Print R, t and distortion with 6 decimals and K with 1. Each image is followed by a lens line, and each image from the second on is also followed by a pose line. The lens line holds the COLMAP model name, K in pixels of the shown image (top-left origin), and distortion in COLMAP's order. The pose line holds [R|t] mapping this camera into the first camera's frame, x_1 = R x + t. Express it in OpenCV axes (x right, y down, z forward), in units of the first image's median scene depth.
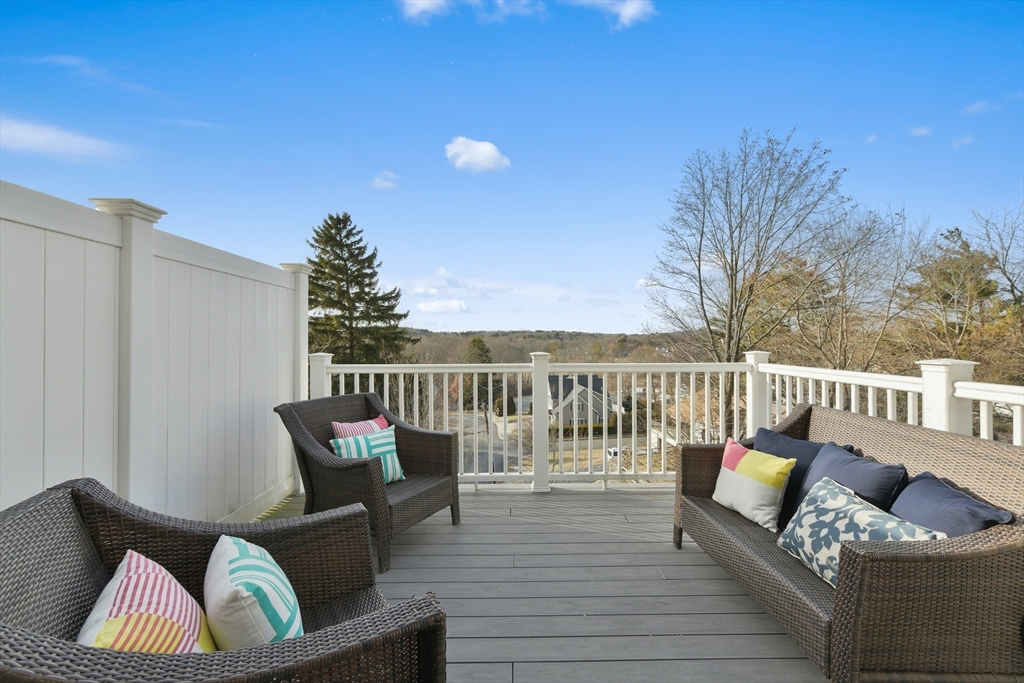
lens RADIAL K [[439.0, 0, 514.1], [0, 439.0, 342.9], [0, 0, 1]] dist [0.007184, 0.000934]
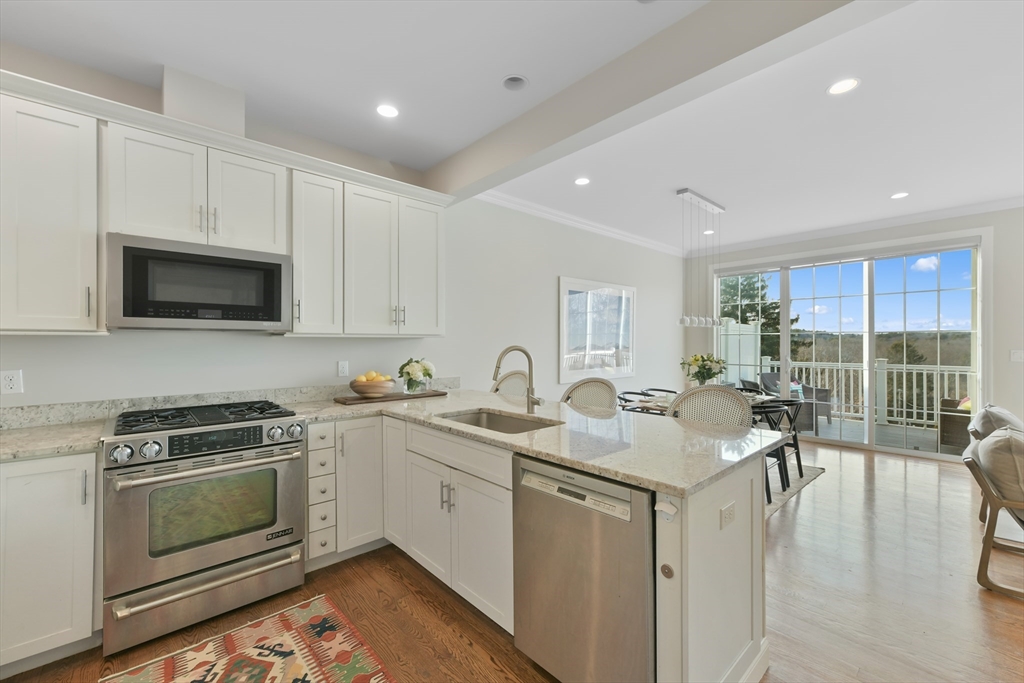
lens RADIAL K [[419.5, 0, 508.3], [0, 419.5, 343.3], [0, 0, 1]] dist [-0.000598, 0.002187]
pose [[0.666133, 0.005422, -0.745813, 0.041134], [-0.009637, 0.999953, -0.001338, -0.003521], [0.745771, 0.008079, 0.666154, -0.189413]]
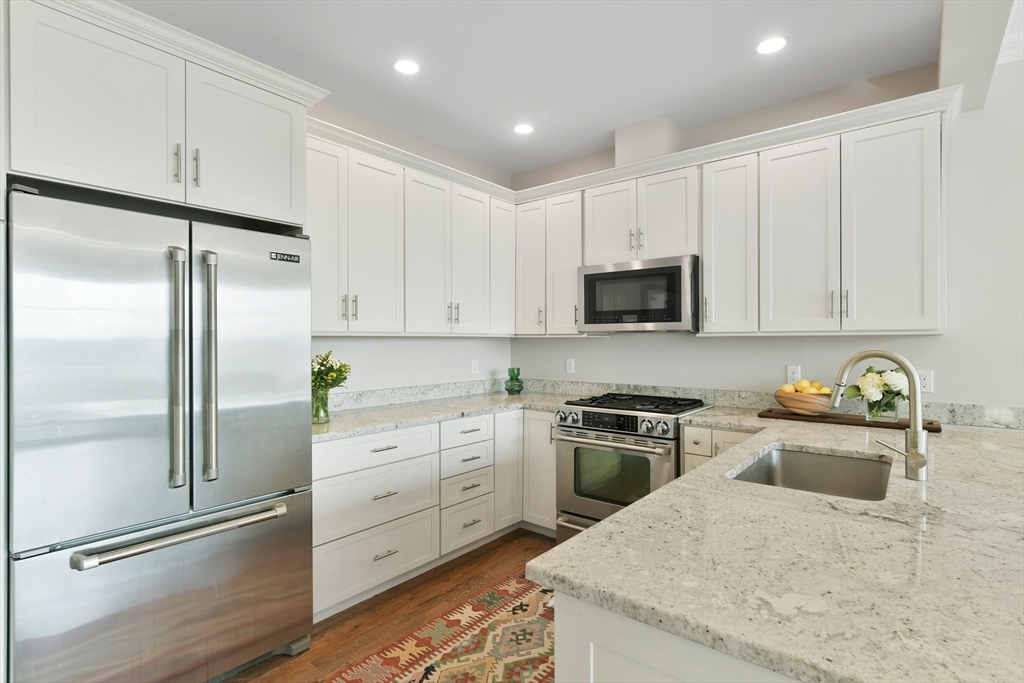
lens RADIAL K [[489.6, 0, 519.9], [0, 489.6, 343.2], [0, 0, 1]] dist [-0.001745, 0.002427]
pose [[-0.626308, 0.004749, -0.779562, 0.046012], [-0.007038, 0.999906, 0.011745, -0.004032], [0.779544, 0.012842, -0.626215, -0.137834]]
